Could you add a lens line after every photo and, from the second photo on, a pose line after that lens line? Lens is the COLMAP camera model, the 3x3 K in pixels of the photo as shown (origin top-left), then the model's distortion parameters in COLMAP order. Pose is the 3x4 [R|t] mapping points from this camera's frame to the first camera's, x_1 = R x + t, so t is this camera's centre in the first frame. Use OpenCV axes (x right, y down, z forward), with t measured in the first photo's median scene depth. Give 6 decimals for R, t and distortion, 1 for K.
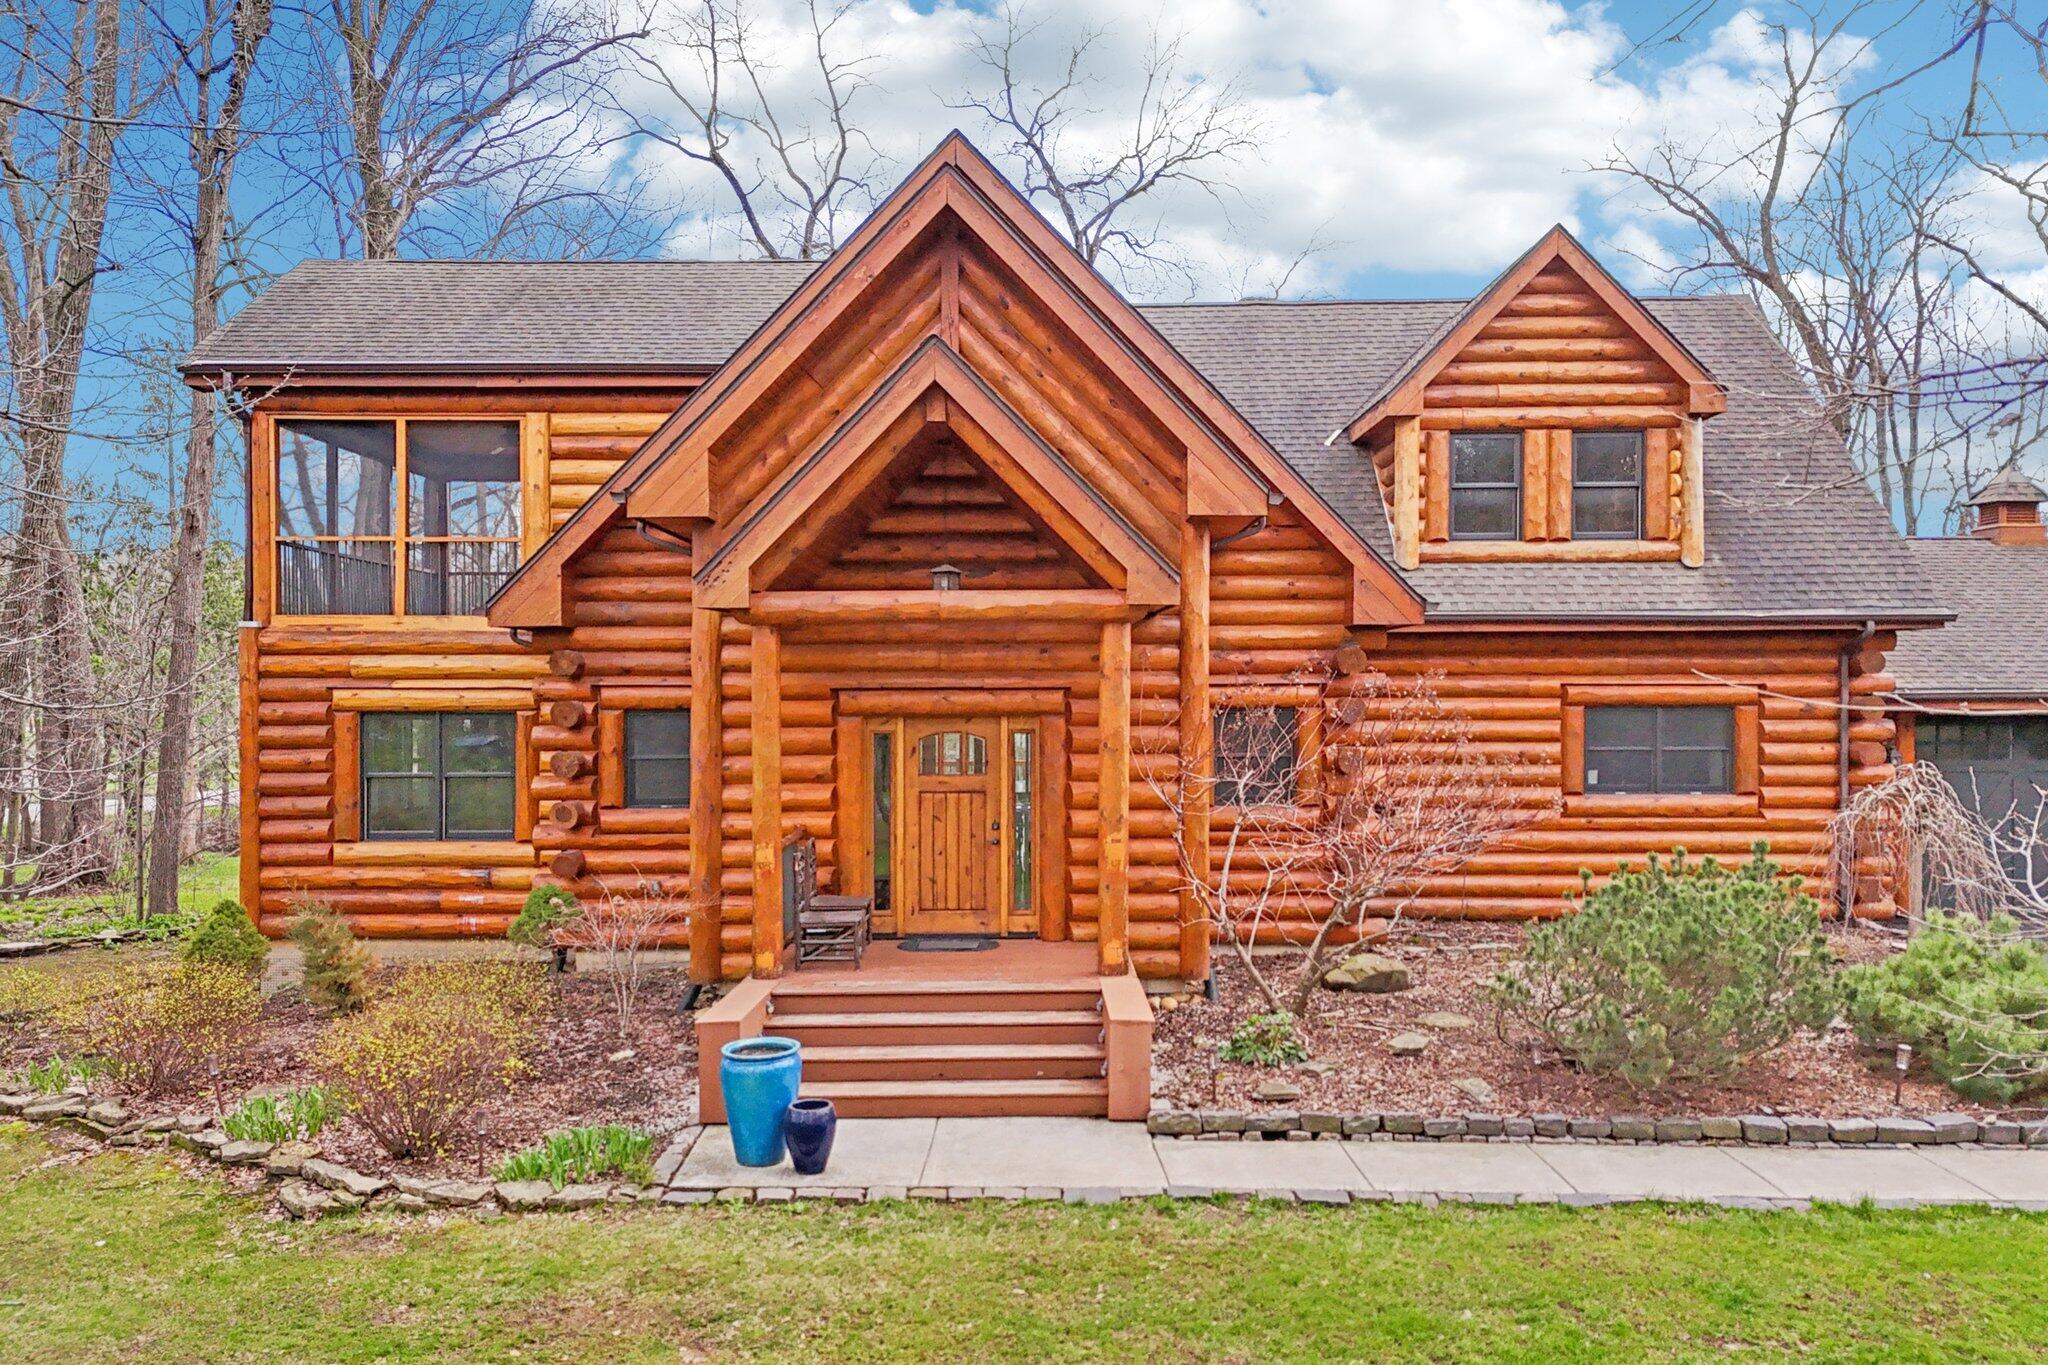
lens RADIAL K [[1475.9, 0, 1030.9], [0, 1475.9, 708.9], [0, 0, 1]] dist [0.065333, -0.052007]
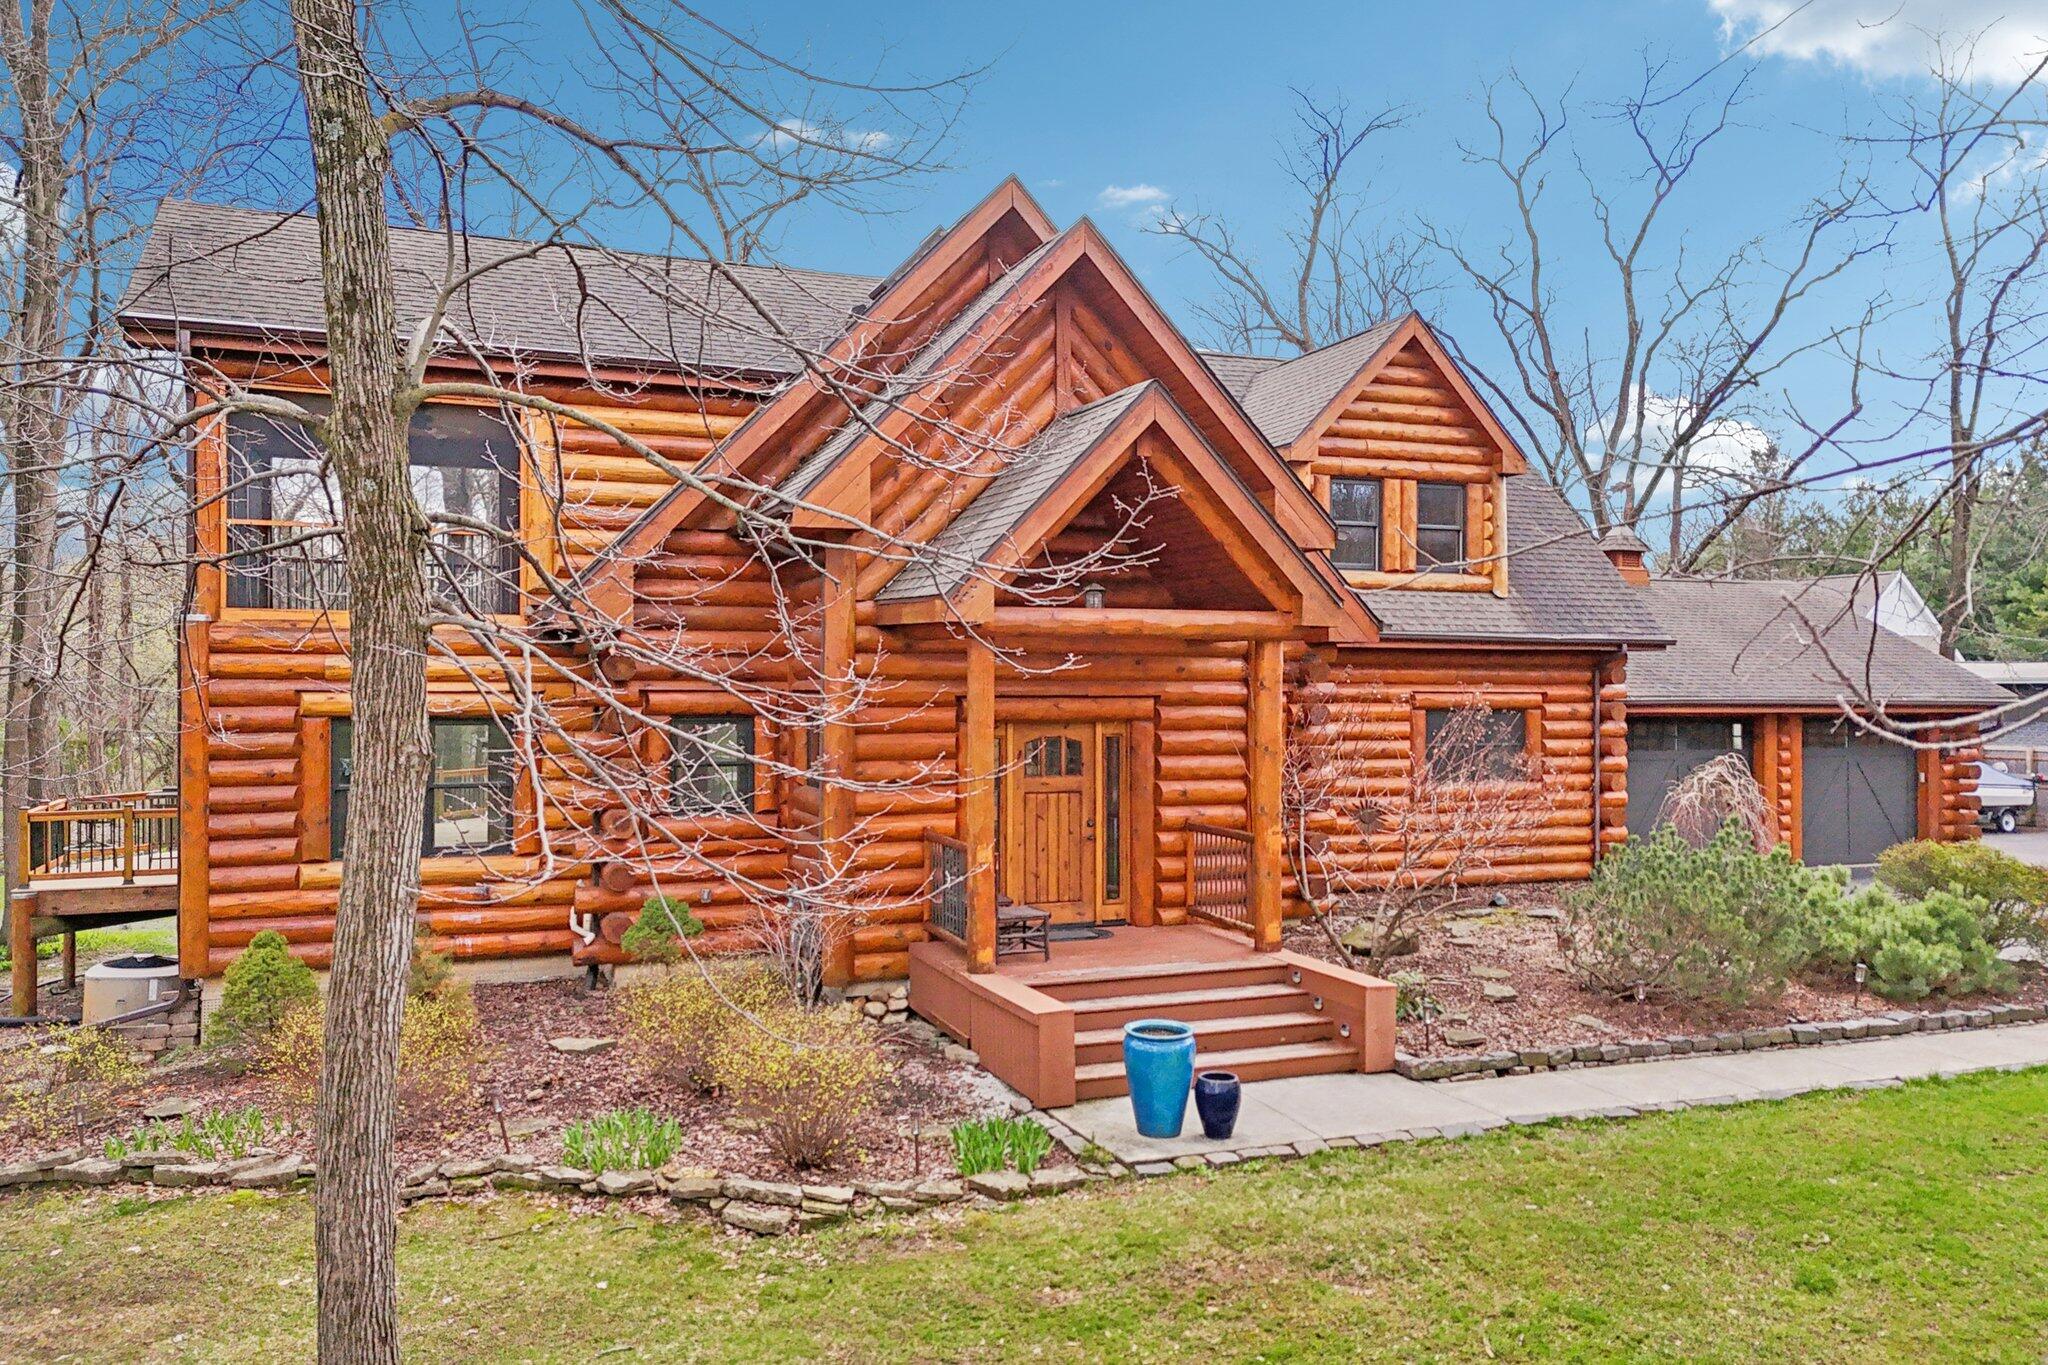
lens RADIAL K [[1457.4, 0, 1024.0], [0, 1457.4, 682.5], [0, 0, 1]] dist [0.068969, -0.058684]
pose [[0.930692, 0.006720, 0.365743, -0.394503], [-0.001718, 0.999900, -0.014001, -0.007385], [-0.365801, 0.012403, 0.930611, 0.015761]]
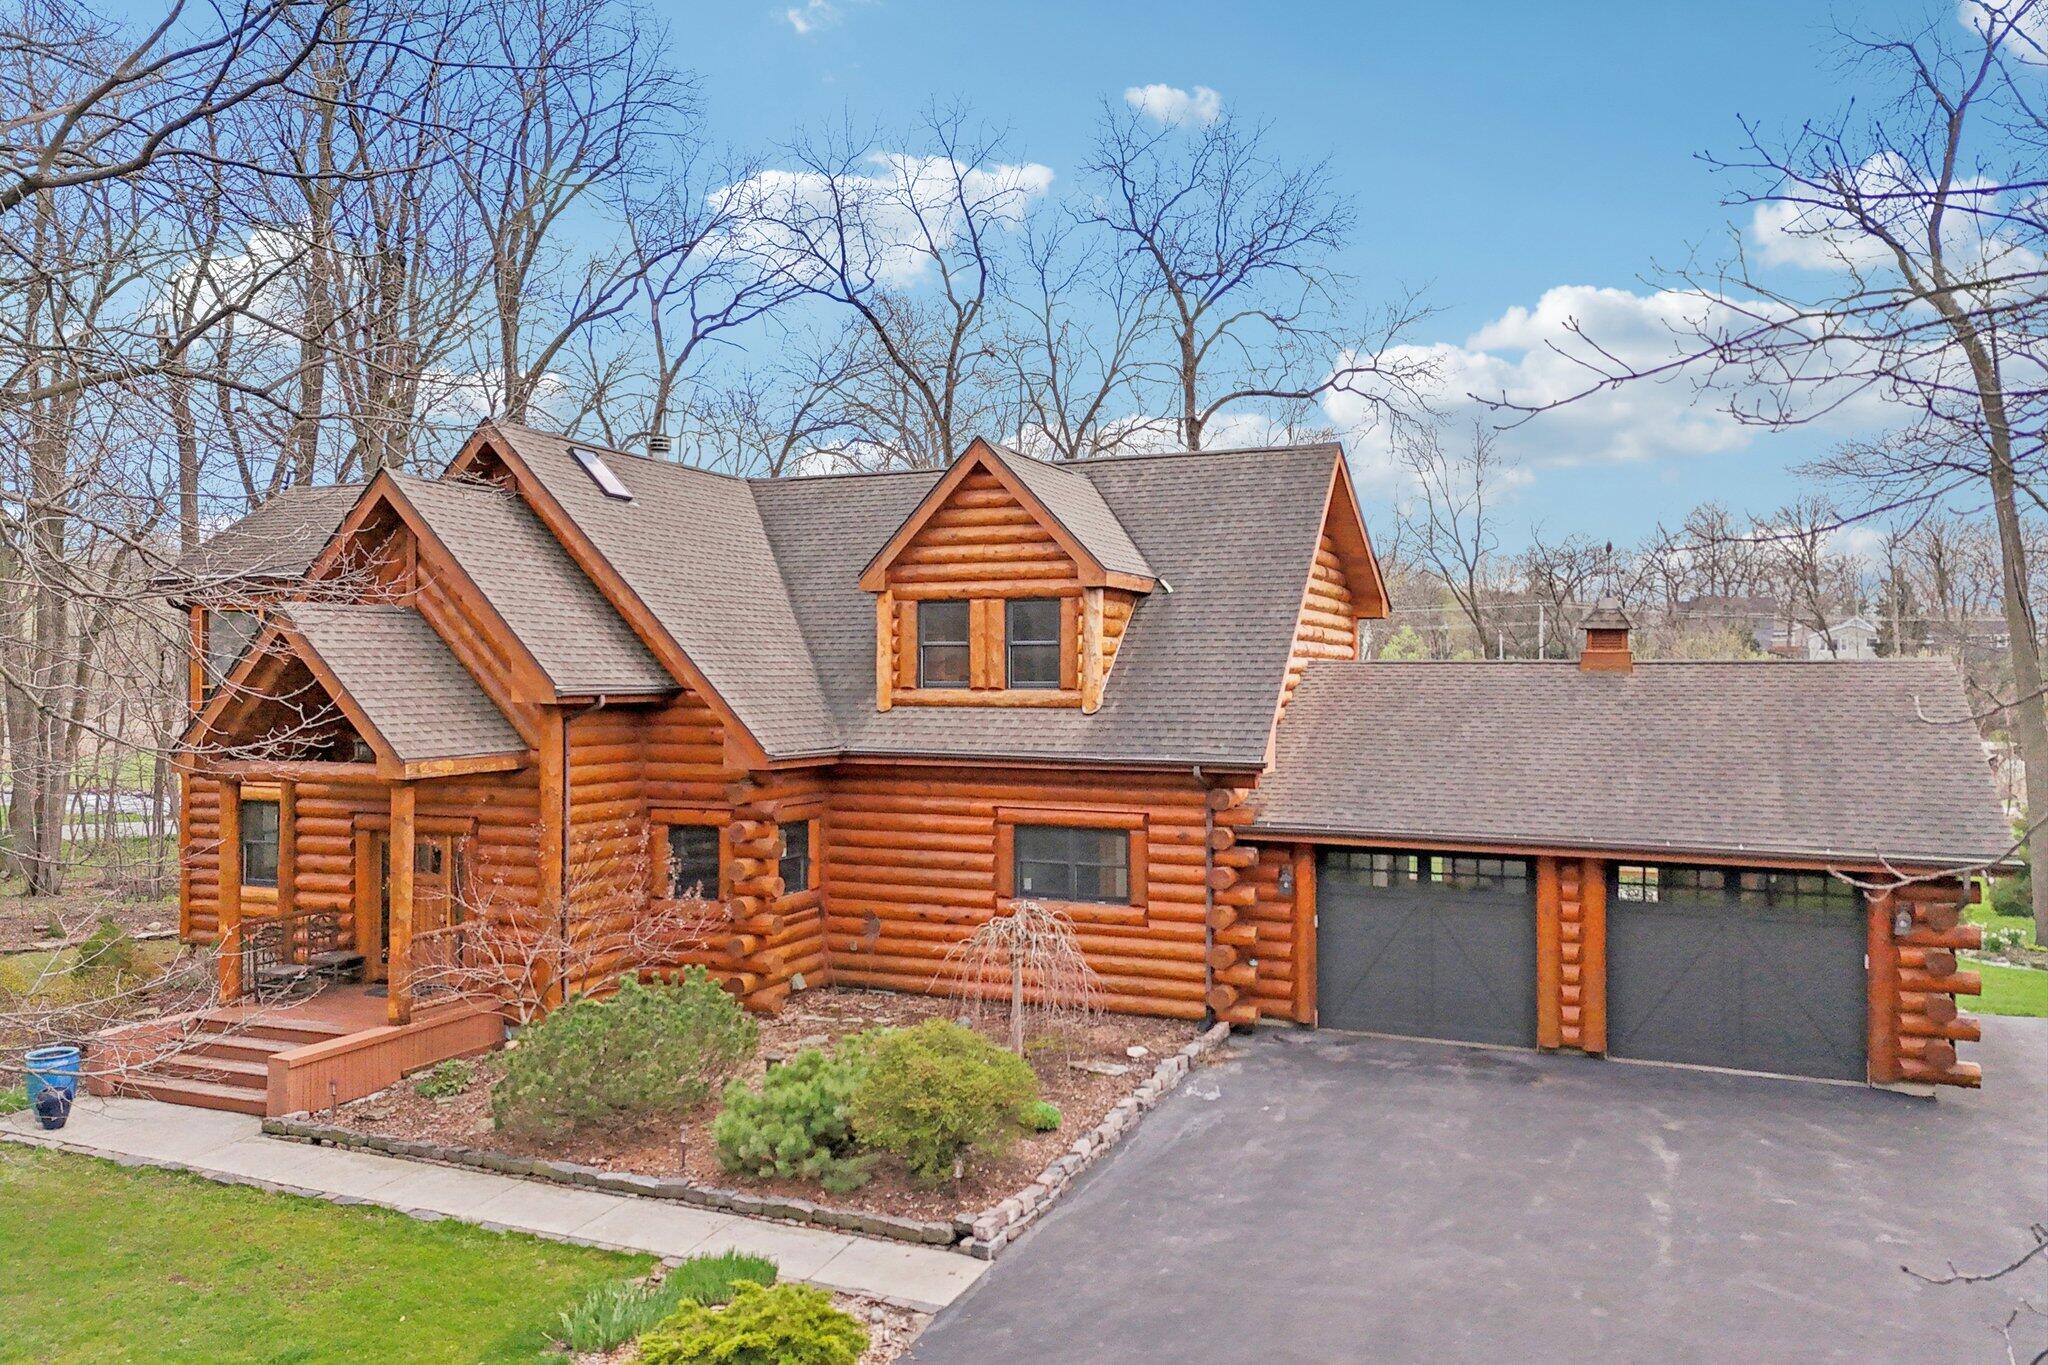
lens RADIAL K [[1449.7, 0, 1024.0], [0, 1449.7, 682.5], [0, 0, 1]] dist [0.137482, -0.124873]
pose [[0.922677, 0.005882, -0.385530, 0.904900], [-0.010419, 0.999899, -0.009681, -0.115641], [0.385434, 0.012949, 0.922645, -0.102095]]
